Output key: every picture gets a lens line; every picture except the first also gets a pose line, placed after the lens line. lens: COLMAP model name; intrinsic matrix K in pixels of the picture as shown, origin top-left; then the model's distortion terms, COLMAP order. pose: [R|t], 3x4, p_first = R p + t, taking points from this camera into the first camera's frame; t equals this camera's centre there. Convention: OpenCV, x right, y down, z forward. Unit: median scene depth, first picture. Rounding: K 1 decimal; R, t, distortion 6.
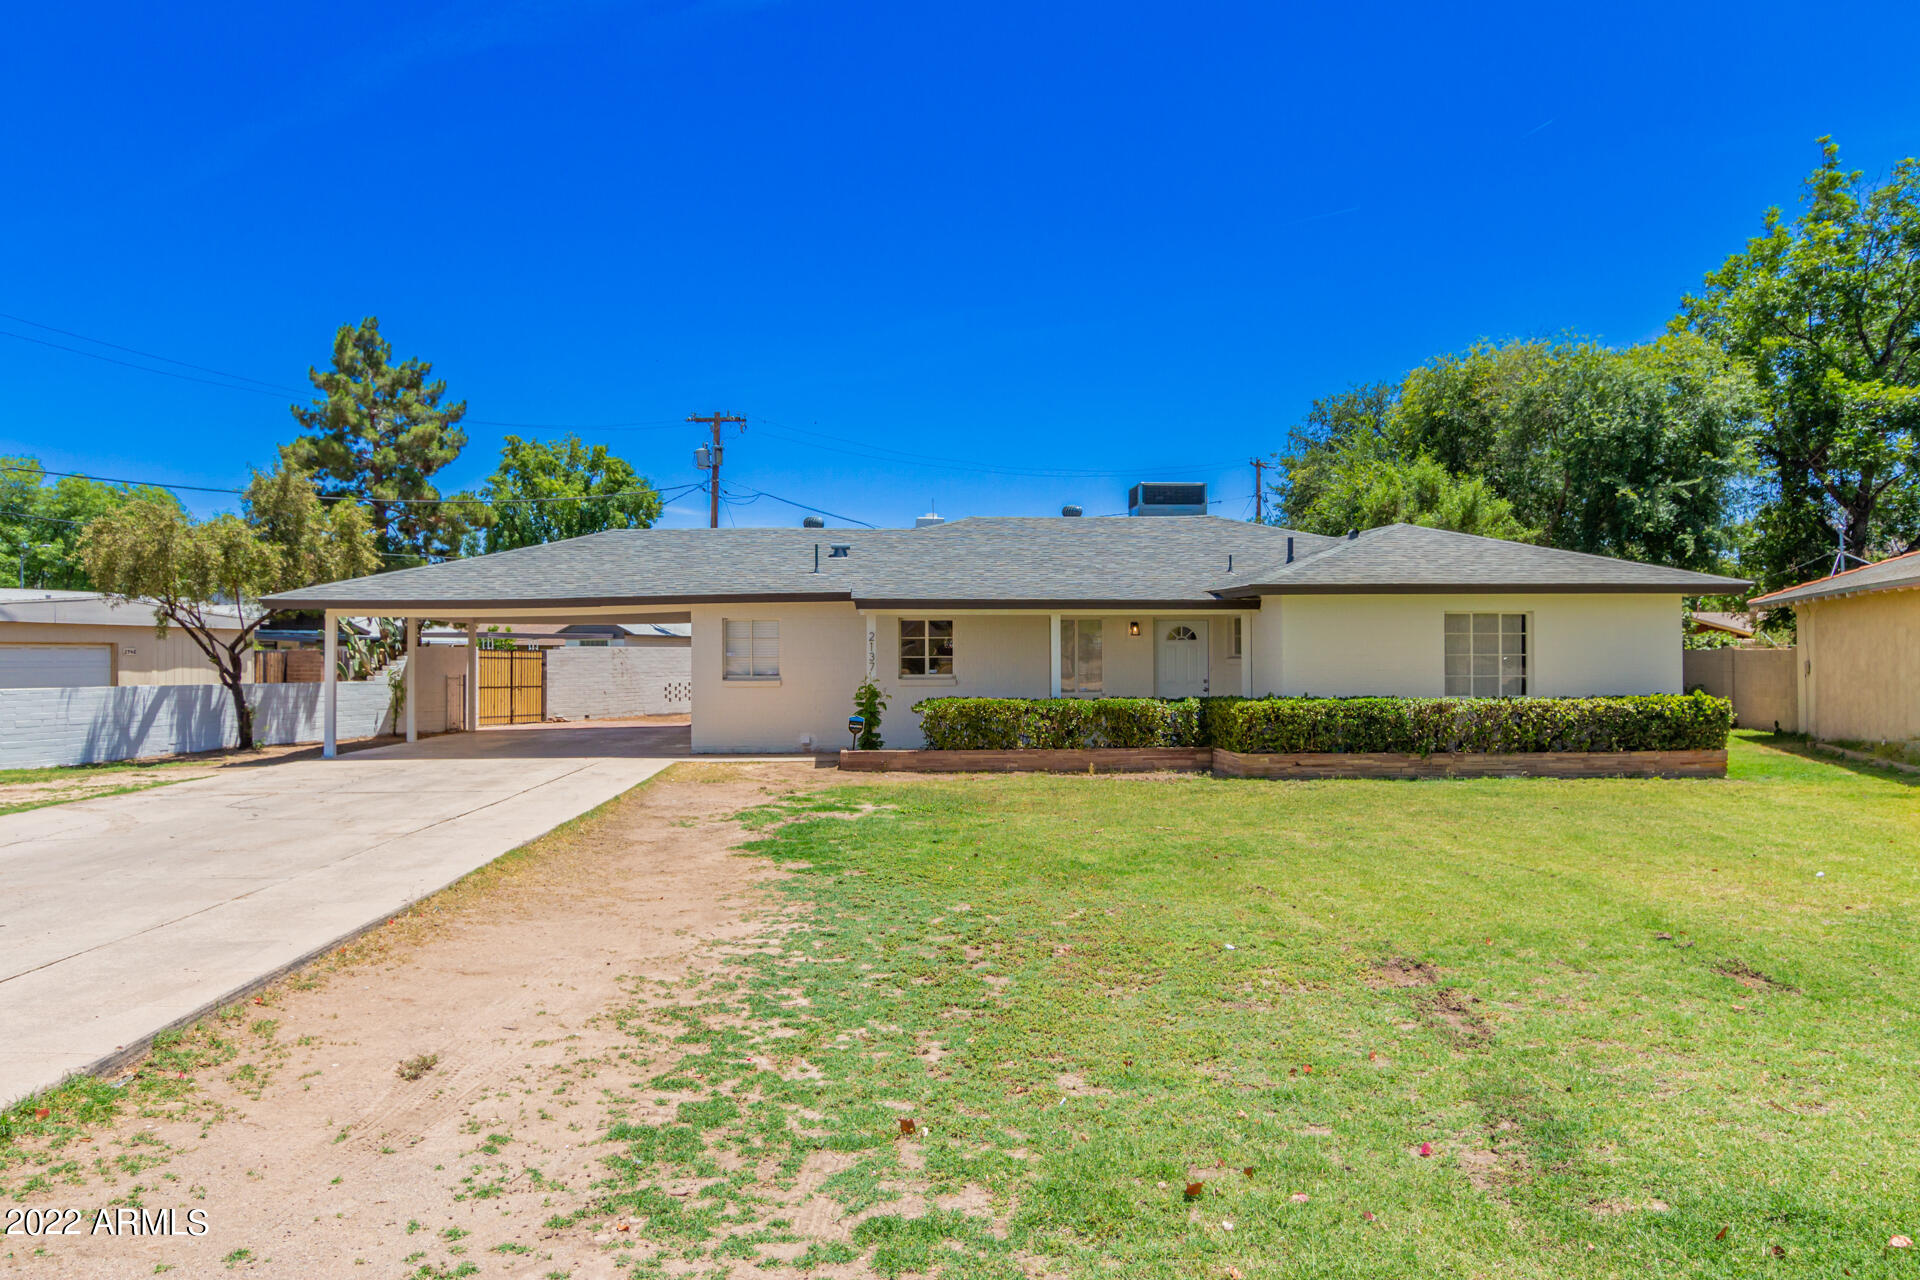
lens RADIAL K [[1295.7, 0, 961.4], [0, 1295.7, 650.9], [0, 0, 1]] dist [-0.006255, 0.004851]
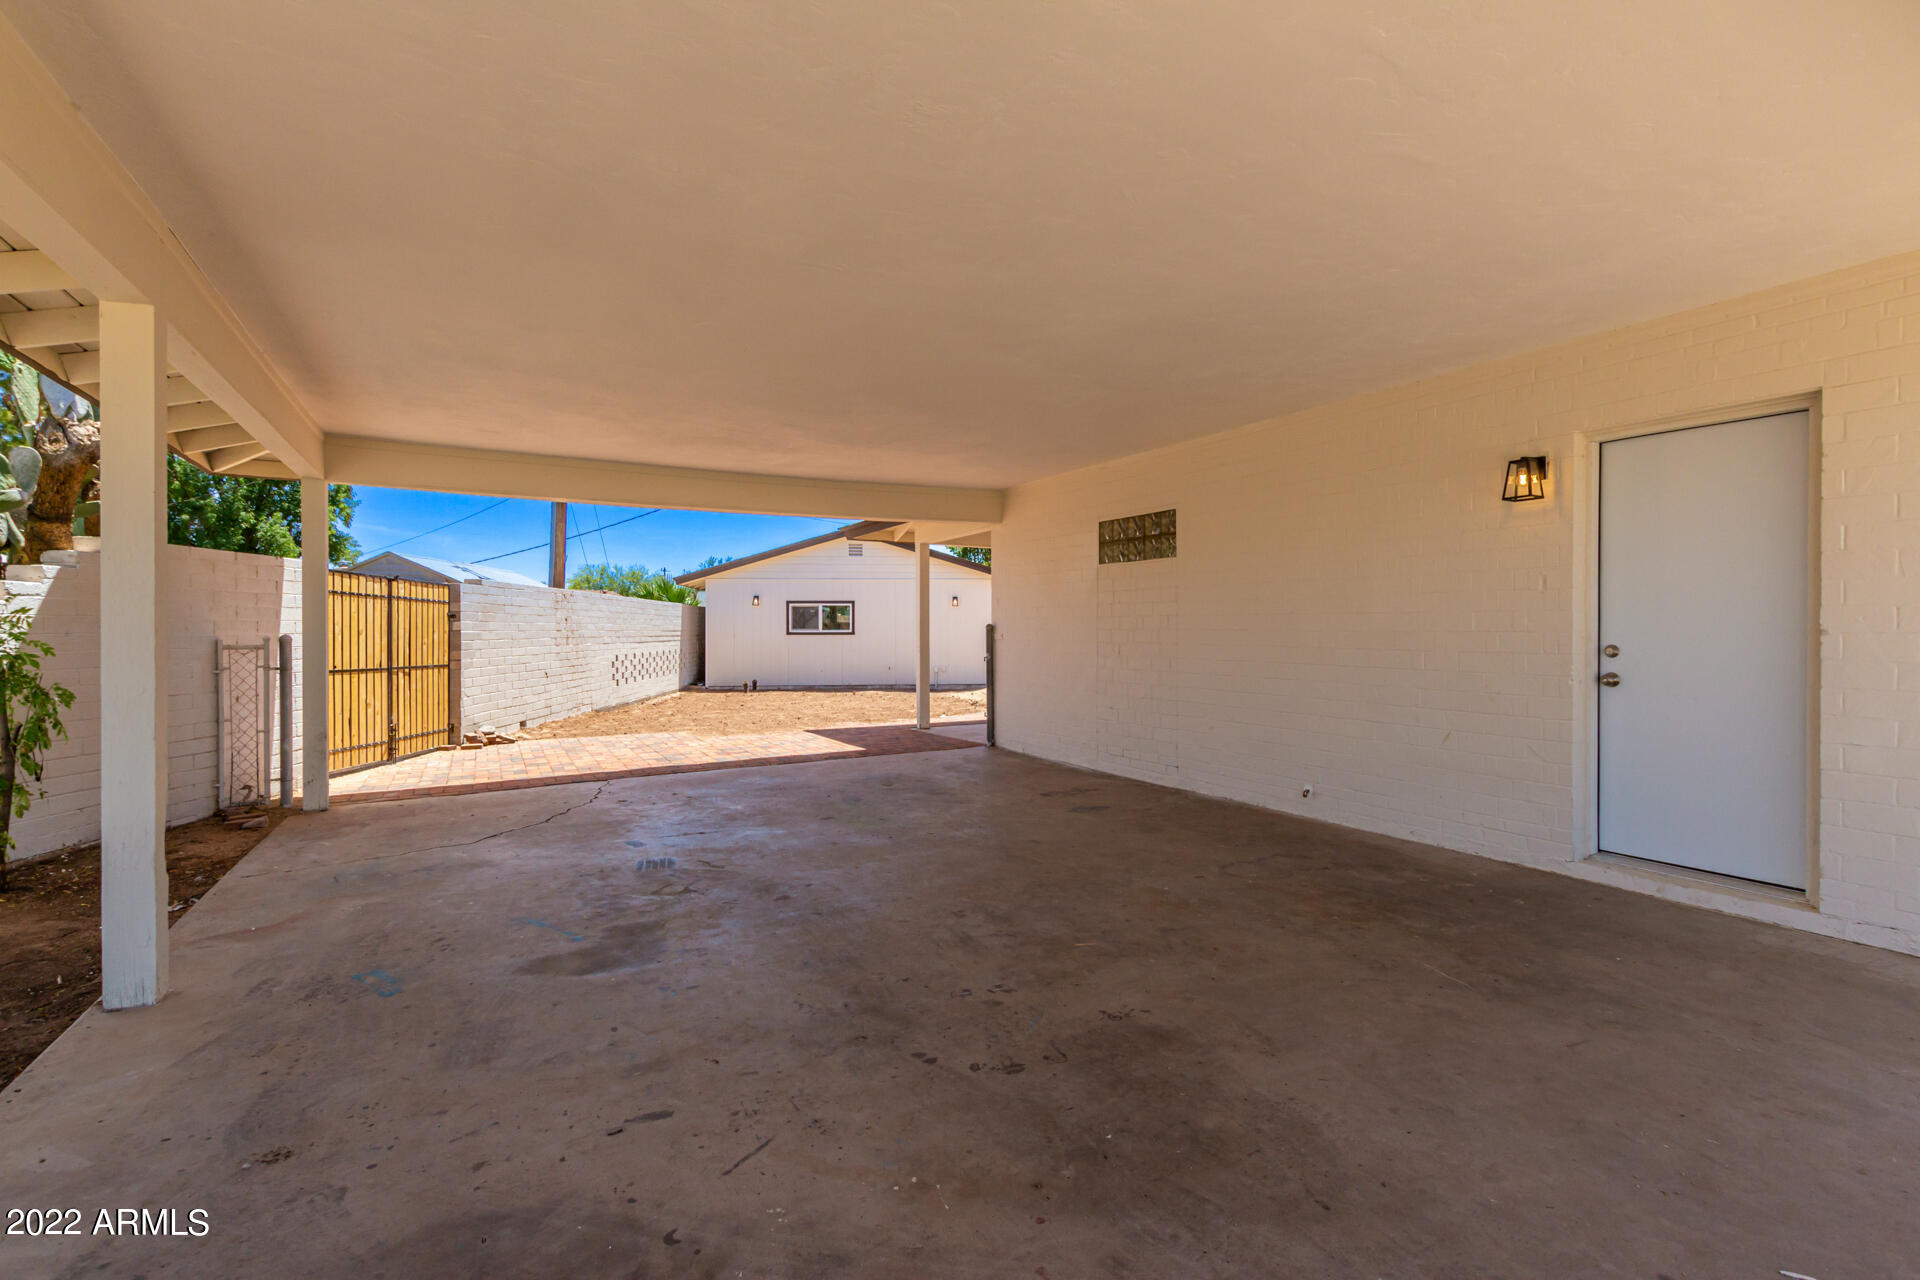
lens RADIAL K [[882.8, 0, 973.1], [0, 882.8, 638.2], [0, 0, 1]] dist [0.005107, 0.000433]
pose [[0.909066, 0.000122, 0.416652, -0.452542], [-0.004719, 0.999939, 0.010001, 0.022391], [-0.416626, -0.011058, 0.909011, 1.025415]]
